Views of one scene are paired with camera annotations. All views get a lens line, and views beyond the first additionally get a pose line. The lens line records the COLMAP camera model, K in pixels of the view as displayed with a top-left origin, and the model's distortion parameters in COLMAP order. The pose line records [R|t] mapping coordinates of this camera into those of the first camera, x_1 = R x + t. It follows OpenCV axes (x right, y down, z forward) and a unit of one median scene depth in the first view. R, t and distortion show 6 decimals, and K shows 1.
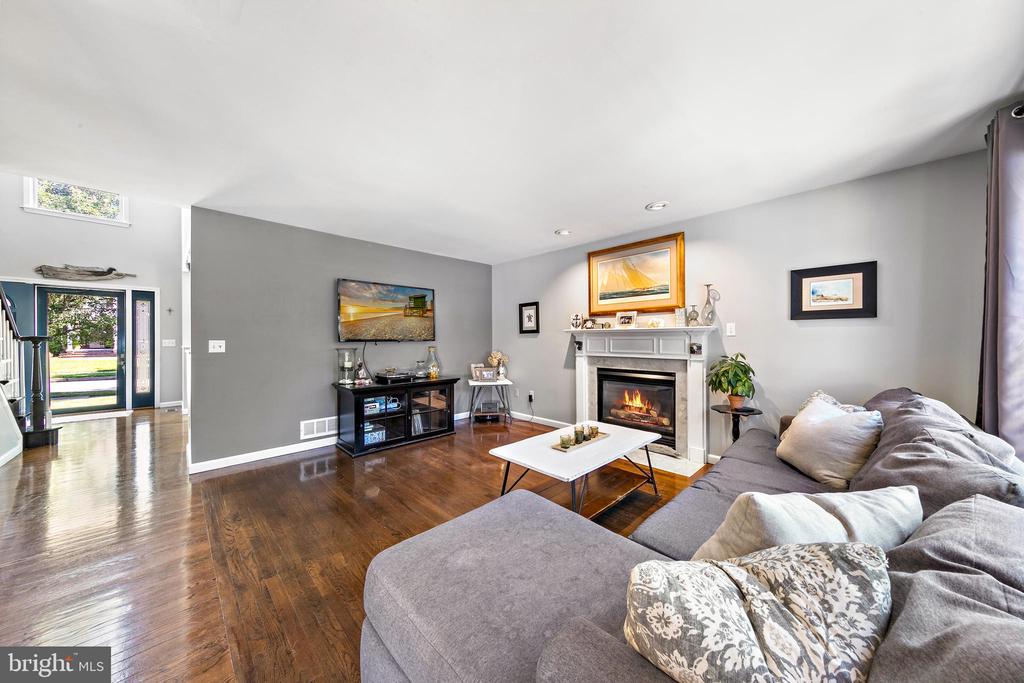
lens RADIAL K [[337.5, 0, 516.3], [0, 337.5, 341.5], [0, 0, 1]] dist [0.000098, -0.000173]
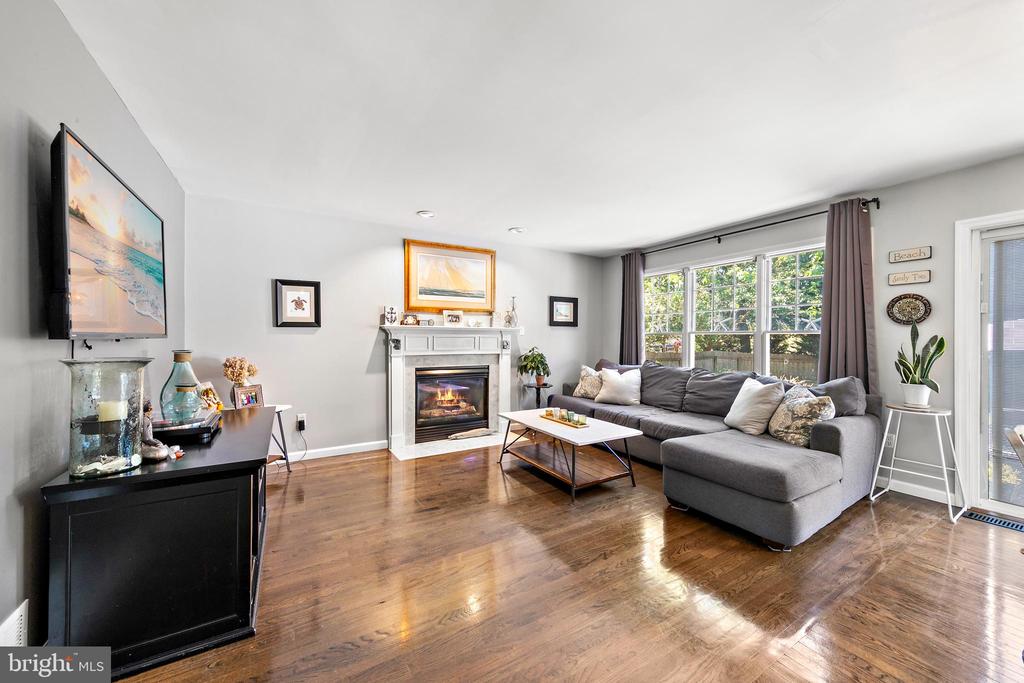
lens RADIAL K [[379.2, 0, 512.0], [0, 379.2, 341.5], [0, 0, 1]] dist [0.000725, -0.000013]
pose [[0.234687, -0.003217, 0.972066, -0.742959], [0.003001, 0.999992, 0.002585, 0.004024], [-0.972066, 0.002310, 0.234695, 0.541897]]
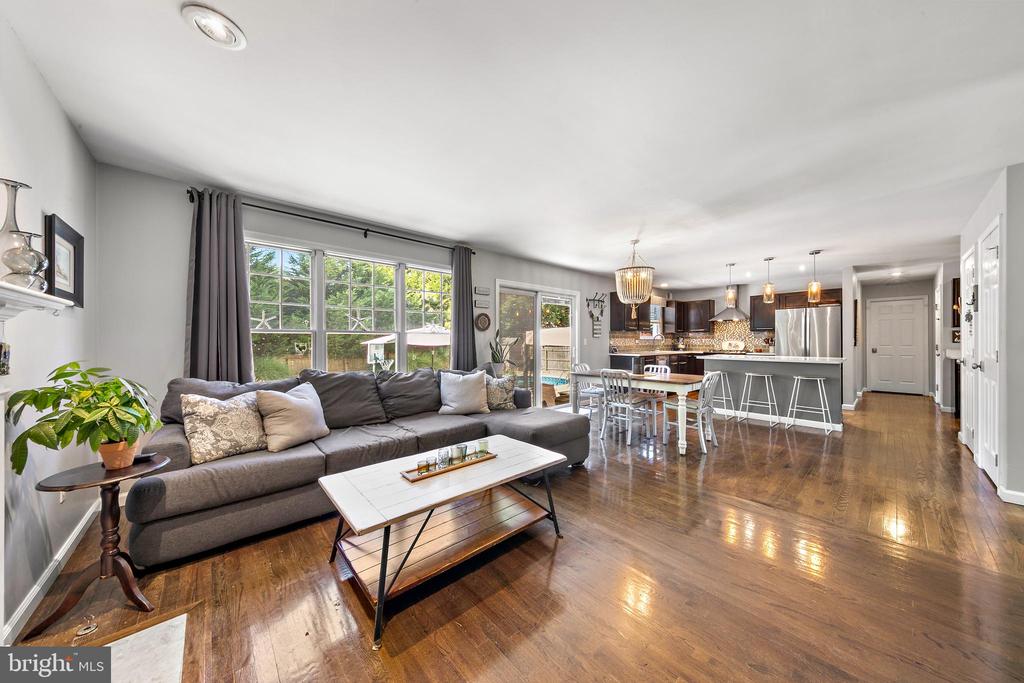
lens RADIAL K [[337.5, 0, 516.3], [0, 337.5, 341.5], [0, 0, 1]] dist [0.000098, -0.000173]
pose [[-0.999111, 0.002482, 0.042091, 0.009056], [0.002868, 0.999954, 0.009114, 0.002247], [-0.042066, 0.009227, -0.999072, 1.124381]]
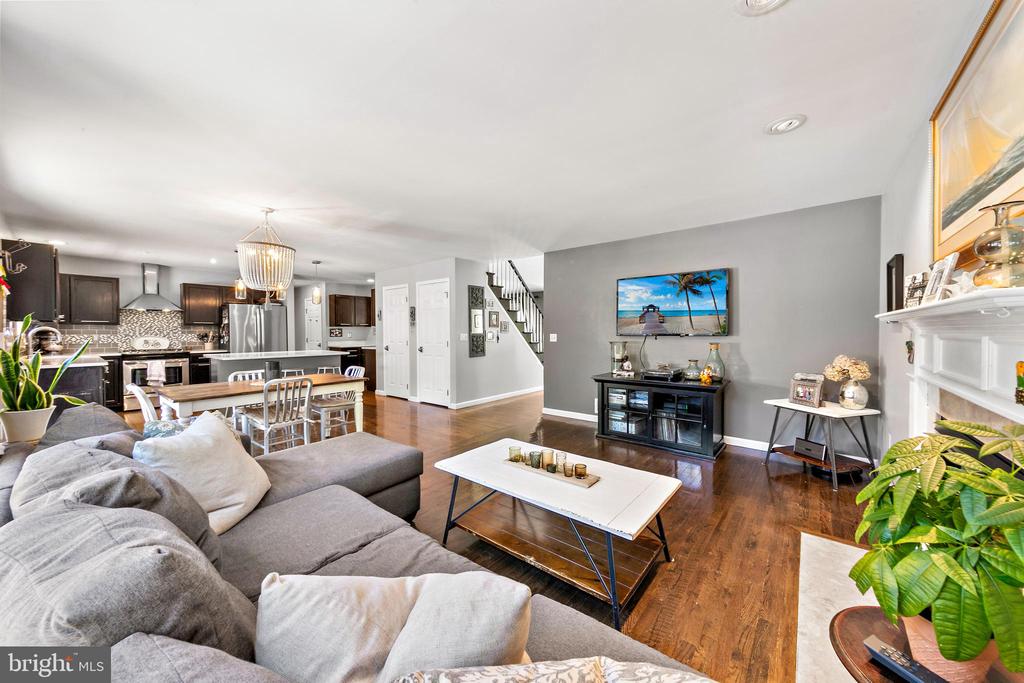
lens RADIAL K [[364.8, 0, 521.5], [0, 364.8, 339.3], [0, 0, 1]] dist [0.001974, 0.000046]
pose [[0.118520, 0.021314, -0.992723, 0.646612], [-0.003822, 0.999772, 0.021009, -0.011002], [0.992944, 0.001304, 0.118574, 0.546536]]
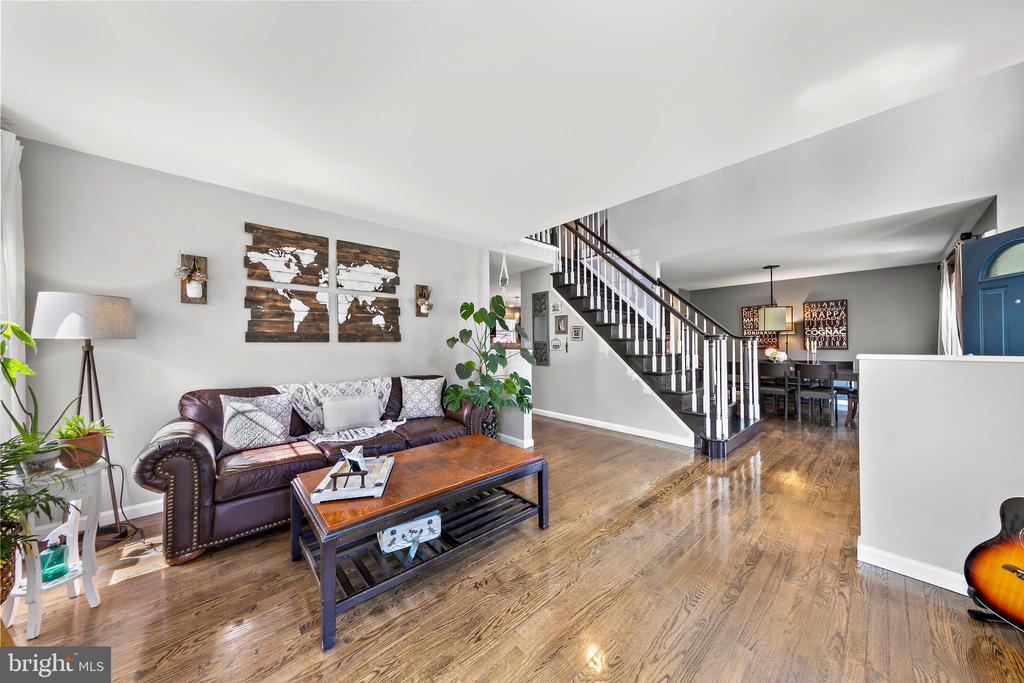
lens RADIAL K [[337.5, 0, 516.3], [0, 337.5, 341.5], [0, 0, 1]] dist [0.000098, -0.000173]
pose [[-0.999691, 0.007689, 0.023624, -0.877948], [0.007690, 0.999970, -0.000037, -0.001040], [-0.023624, 0.000145, -0.999721, 1.948980]]
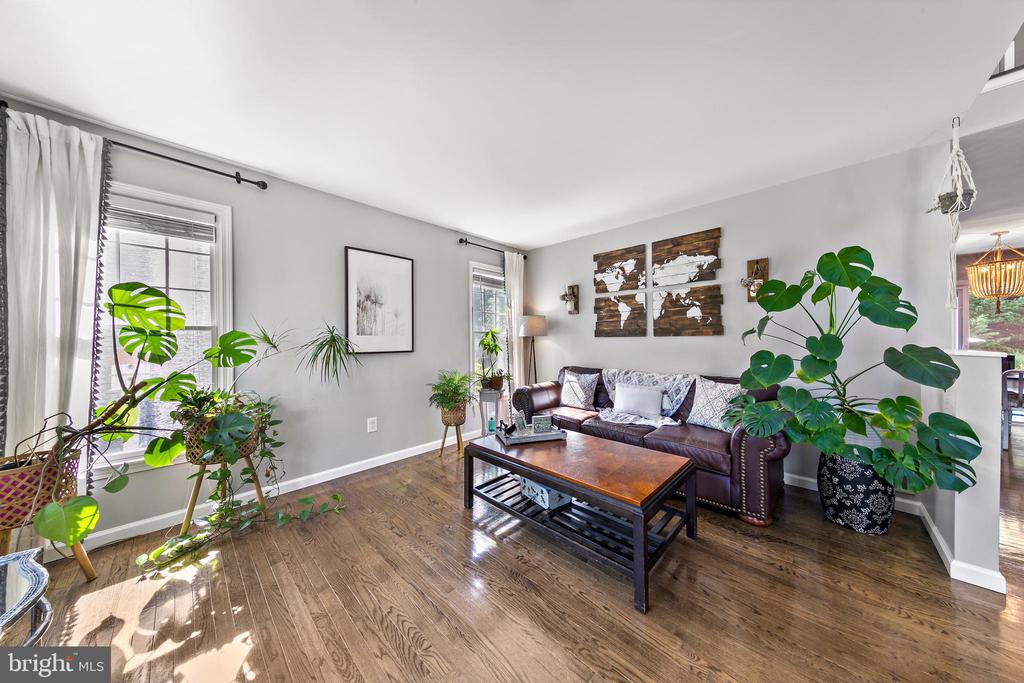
lens RADIAL K [[323.2, 0, 512.0], [0, 323.2, 341.5], [0, 0, 1]] dist [0.001070, 0.000027]
pose [[-0.013419, -0.005286, 0.999896, -1.280275], [0.014263, 0.999883, 0.005478, 0.000656], [-0.999808, 0.014335, -0.013342, 1.524447]]
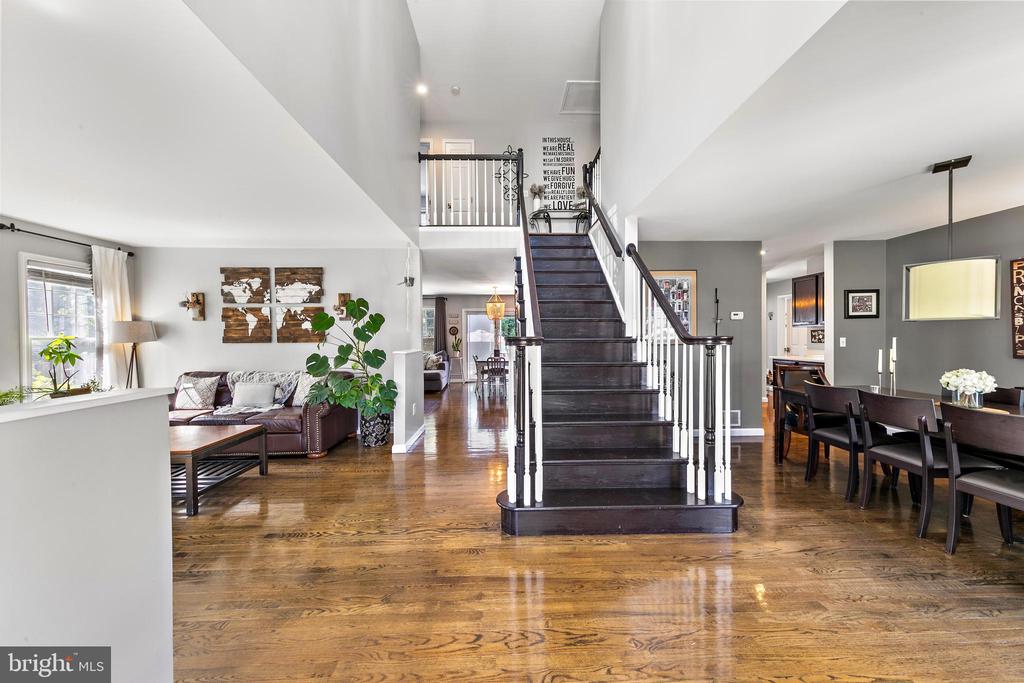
lens RADIAL K [[337.5, 0, 516.3], [0, 337.5, 341.5], [0, 0, 1]] dist [0.000098, -0.000173]
pose [[-0.738892, -0.003558, 0.673814, -1.772551], [0.012006, 0.999758, 0.018445, -0.018219], [-0.673717, 0.021718, -0.738671, 1.429535]]
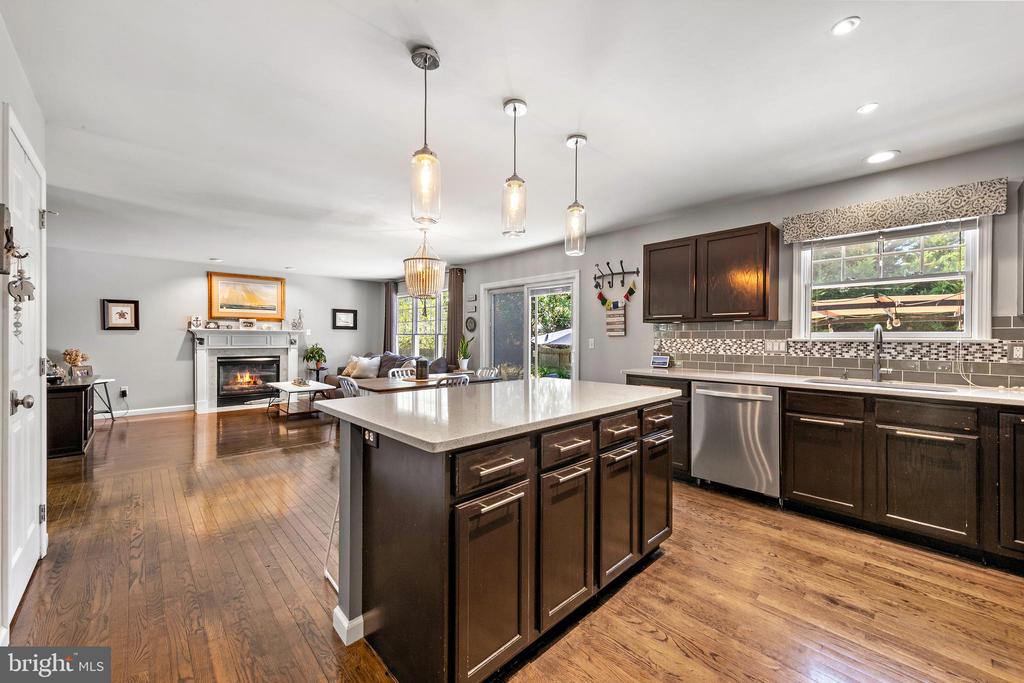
lens RADIAL K [[395.3, 0, 516.5], [0, 395.3, 339.8], [0, 0, 1]] dist [0.002155, -0.000125]
pose [[0.013568, -0.002620, 0.999905, -1.450110], [0.000975, 0.999996, 0.002607, 0.004124], [-0.999907, 0.000939, 0.013571, -0.256560]]
